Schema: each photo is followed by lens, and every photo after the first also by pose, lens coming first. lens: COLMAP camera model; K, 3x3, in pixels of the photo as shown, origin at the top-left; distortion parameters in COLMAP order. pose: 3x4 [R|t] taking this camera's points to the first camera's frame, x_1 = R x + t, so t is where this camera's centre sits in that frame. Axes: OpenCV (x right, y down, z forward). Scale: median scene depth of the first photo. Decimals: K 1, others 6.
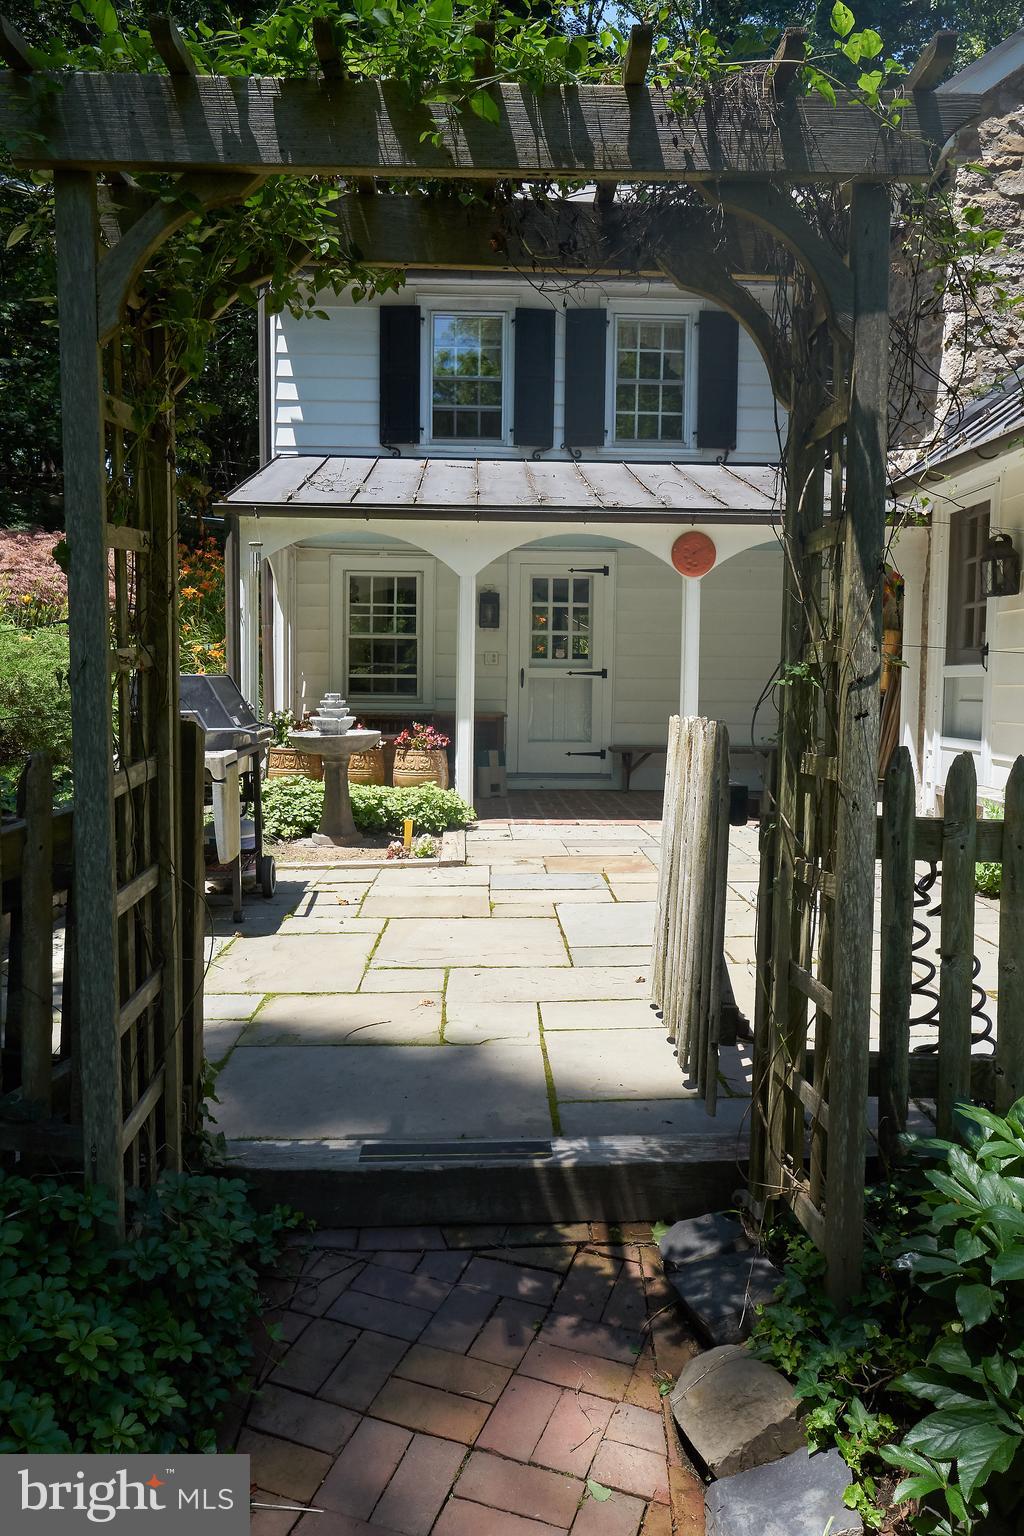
lens RADIAL K [[1109.0, 0, 511.7], [0, 1109.0, 749.9], [0, 0, 1]] dist [-0.004117, 0.001208]
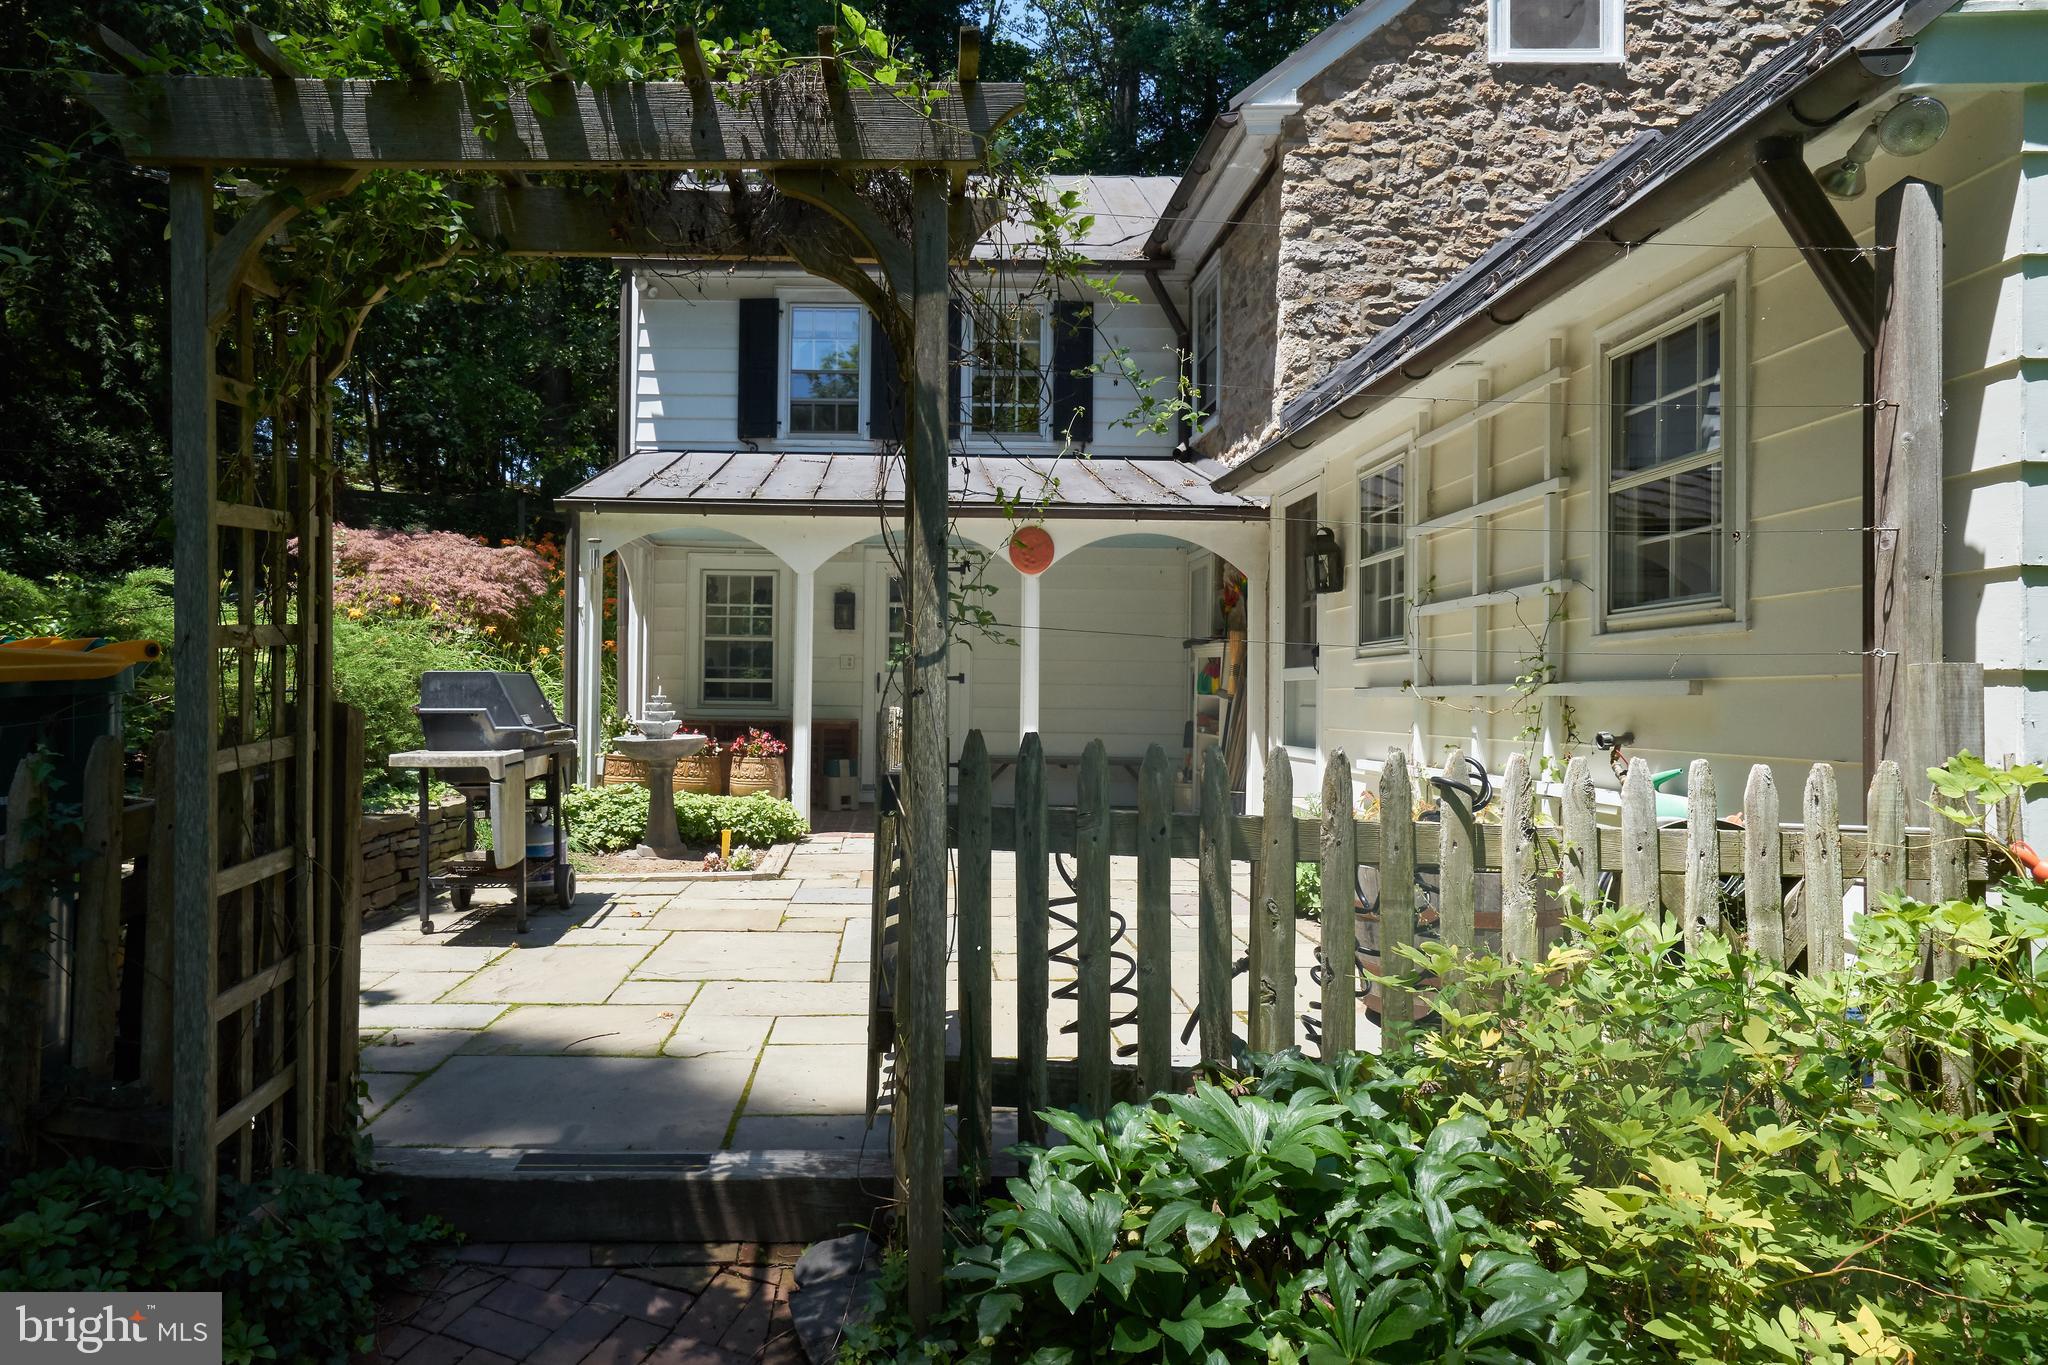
lens RADIAL K [[1234.0, 0, 1024.0], [0, 1234.0, 682.5], [0, 0, 1]] dist [-0.034033, 0.041038]
pose [[0.998823, 0.007986, -0.047841, 0.231758], [-0.011931, 0.996499, -0.082747, 0.024775], [0.047012, 0.083220, 0.995422, -0.038992]]
